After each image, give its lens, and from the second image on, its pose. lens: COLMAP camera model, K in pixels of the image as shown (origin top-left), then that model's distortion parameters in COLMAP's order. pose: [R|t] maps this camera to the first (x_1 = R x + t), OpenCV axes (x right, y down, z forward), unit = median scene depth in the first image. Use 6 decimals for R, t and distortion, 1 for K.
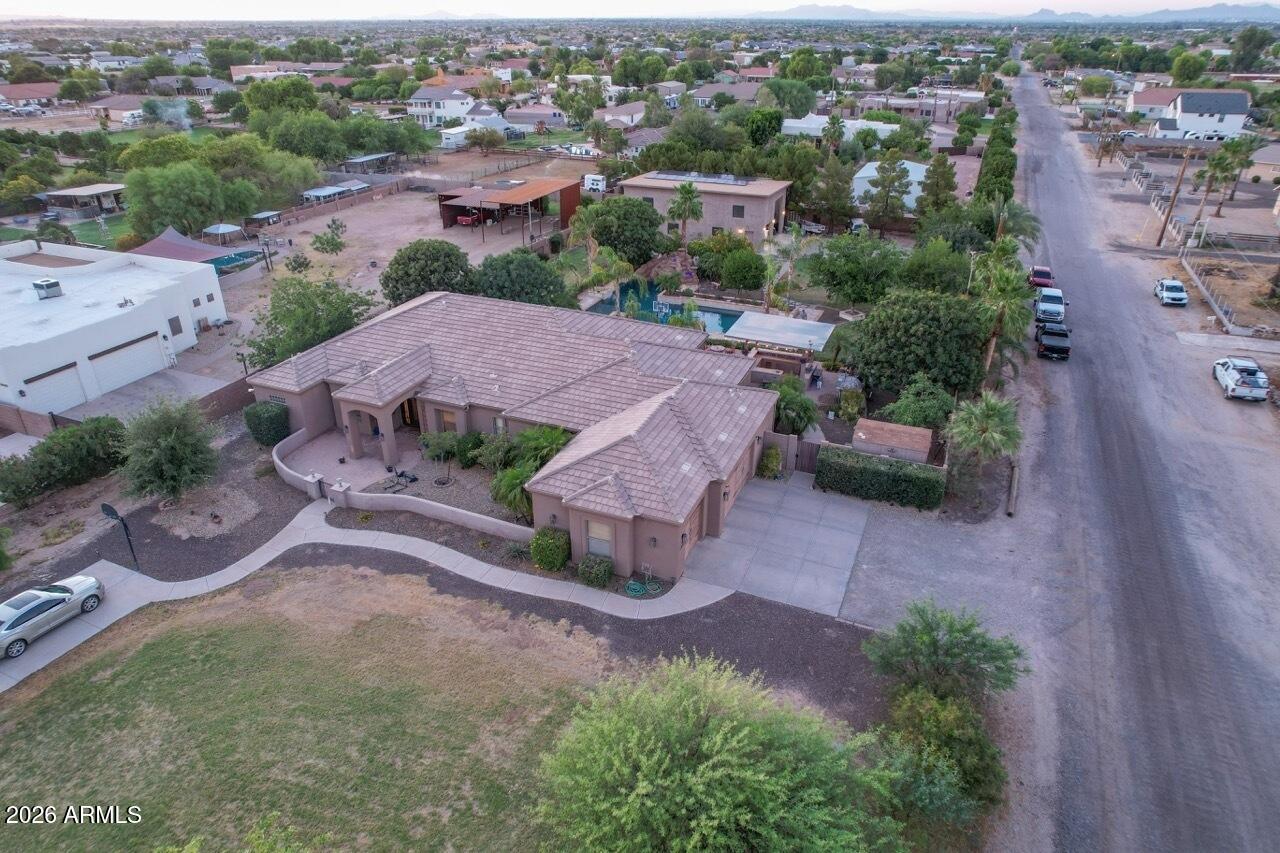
lens RADIAL K [[815.4, 0, 643.4], [0, 815.4, 428.9], [0, 0, 1]] dist [-0.077895, 0.073086]
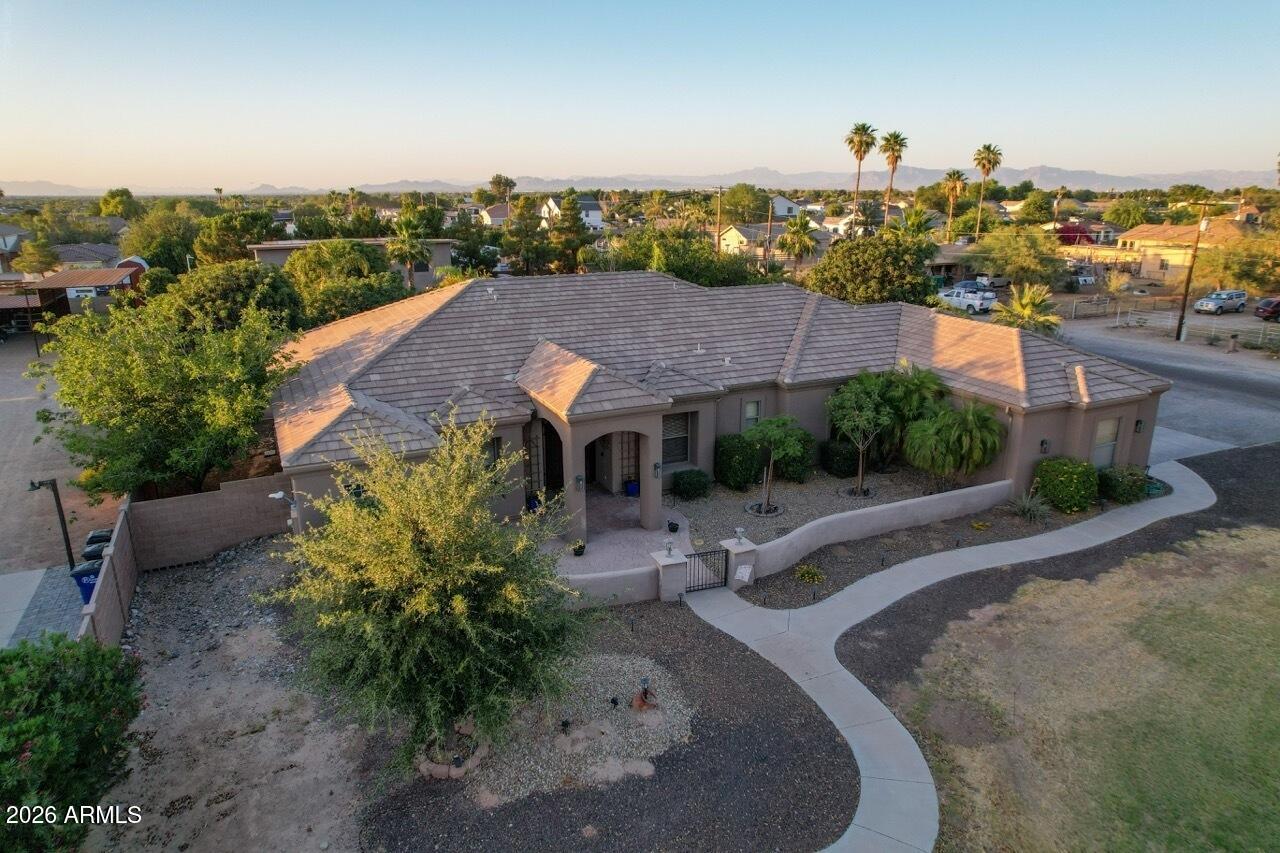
lens RADIAL K [[815.4, 0, 643.4], [0, 815.4, 428.9], [0, 0, 1]] dist [-0.077895, 0.073086]
pose [[0.664095, -0.214794, 0.716130, -0.656050], [0.345043, 0.937789, -0.038694, 0.001718], [-0.663267, 0.272792, 0.696894, 0.569959]]
